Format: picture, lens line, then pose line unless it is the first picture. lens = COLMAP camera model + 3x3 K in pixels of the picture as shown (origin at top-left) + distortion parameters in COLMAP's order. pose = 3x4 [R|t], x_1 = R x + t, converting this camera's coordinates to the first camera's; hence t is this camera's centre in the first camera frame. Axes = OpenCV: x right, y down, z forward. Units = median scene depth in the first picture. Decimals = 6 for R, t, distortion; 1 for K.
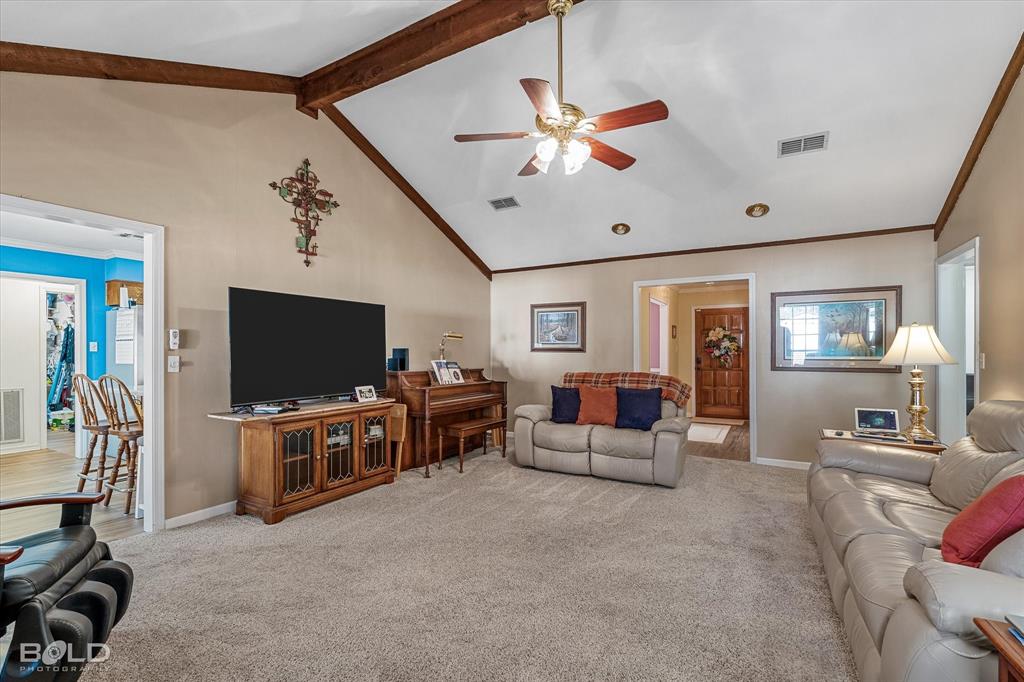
lens RADIAL K [[448.8, 0, 514.7], [0, 448.8, 353.6], [0, 0, 1]] dist [-0.002956, -0.000199]
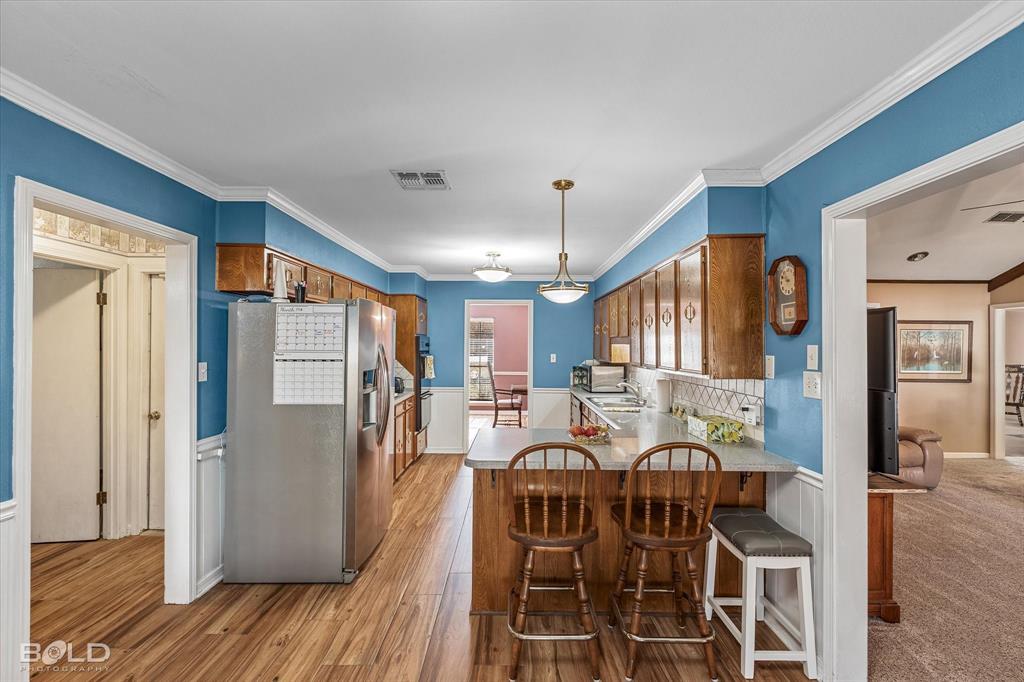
lens RADIAL K [[446.6, 0, 510.7], [0, 446.6, 342.9], [0, 0, 1]] dist [-0.002737, -0.000097]
pose [[0.870928, 0.011711, 0.491272, -1.166511], [-0.008951, 0.999928, -0.007968, -0.061412], [-0.491330, 0.002542, 0.870970, 0.518990]]
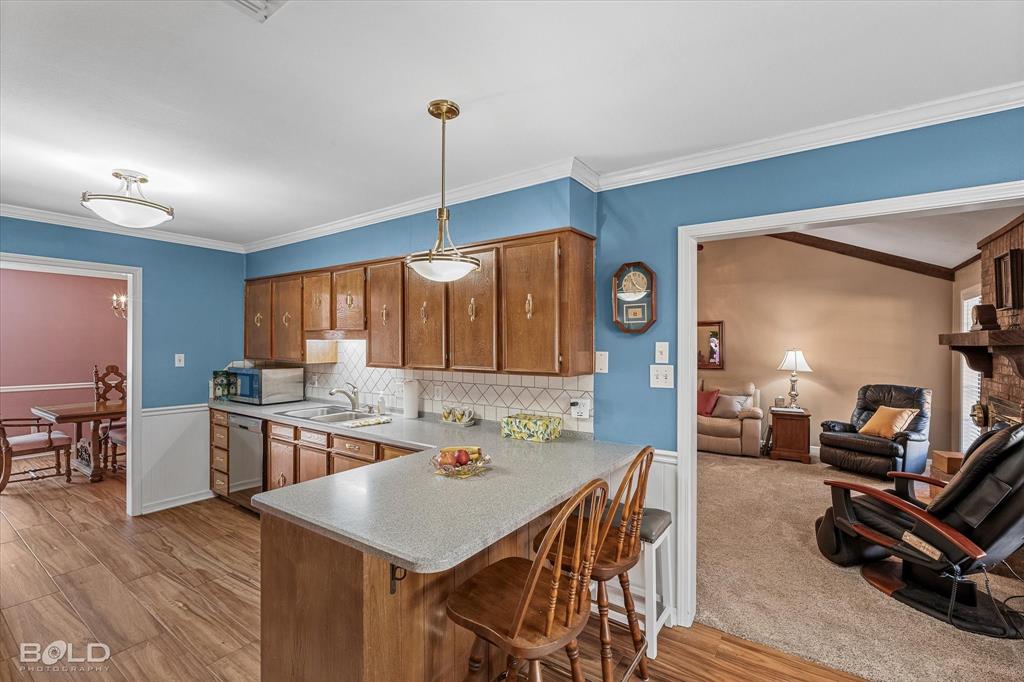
lens RADIAL K [[446.6, 0, 510.7], [0, 446.6, 342.9], [0, 0, 1]] dist [-0.002737, -0.000097]
pose [[0.090084, 0.004207, 0.995925, -1.224151], [-0.005198, 0.999979, -0.003754, -0.061802], [-0.995921, -0.004839, 0.090104, 0.938773]]
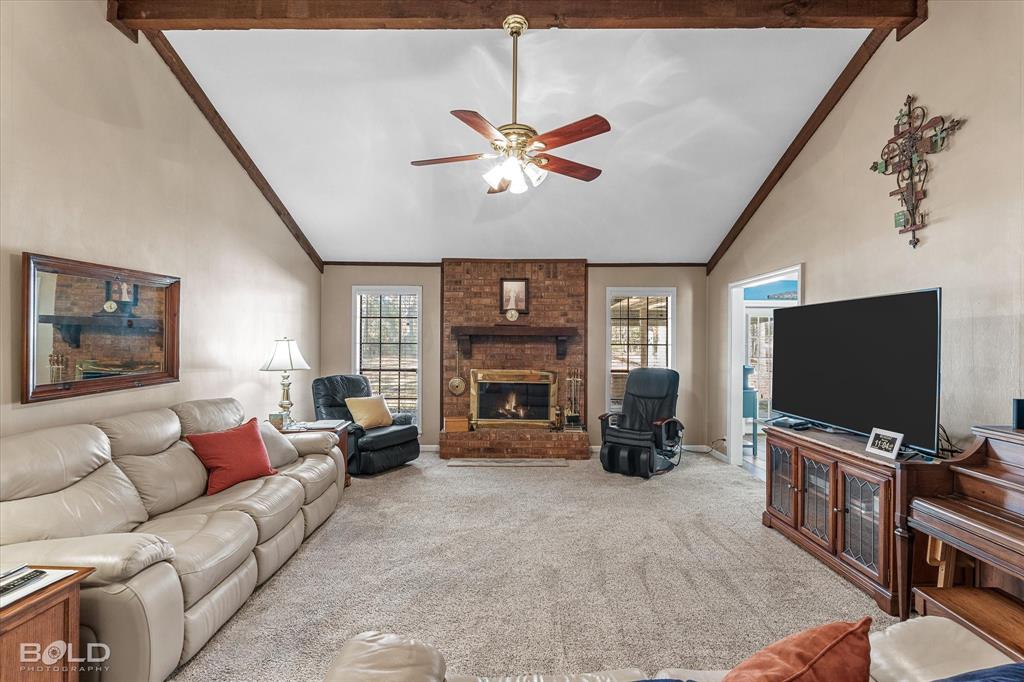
lens RADIAL K [[457.1, 0, 514.5], [0, 457.1, 340.5], [0, 0, 1]] dist [-0.002555, 0.000090]
pose [[-0.867569, -0.003200, -0.497306, 0.419429], [-0.003631, 0.999993, -0.000100, -0.048886], [0.497303, 0.001720, -0.867575, 1.294882]]
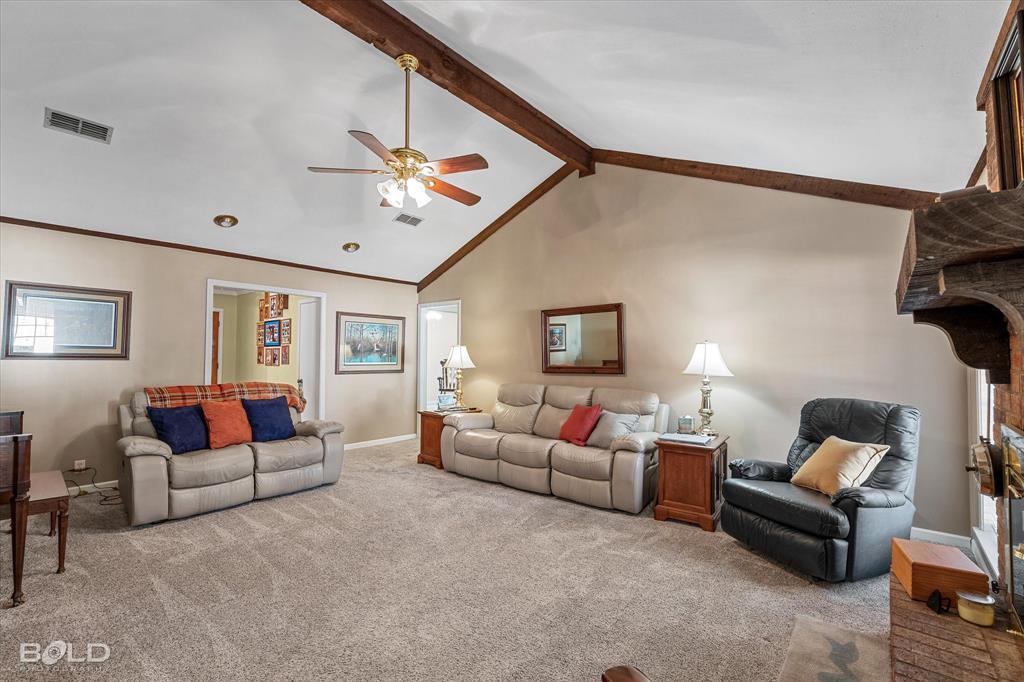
lens RADIAL K [[446.6, 0, 510.7], [0, 446.6, 342.9], [0, 0, 1]] dist [-0.002737, -0.000097]
pose [[0.182445, 0.028206, 0.982811, -0.657877], [-0.005126, 0.999602, -0.027736, -0.019874], [-0.983203, 0.000022, 0.182517, 0.362709]]
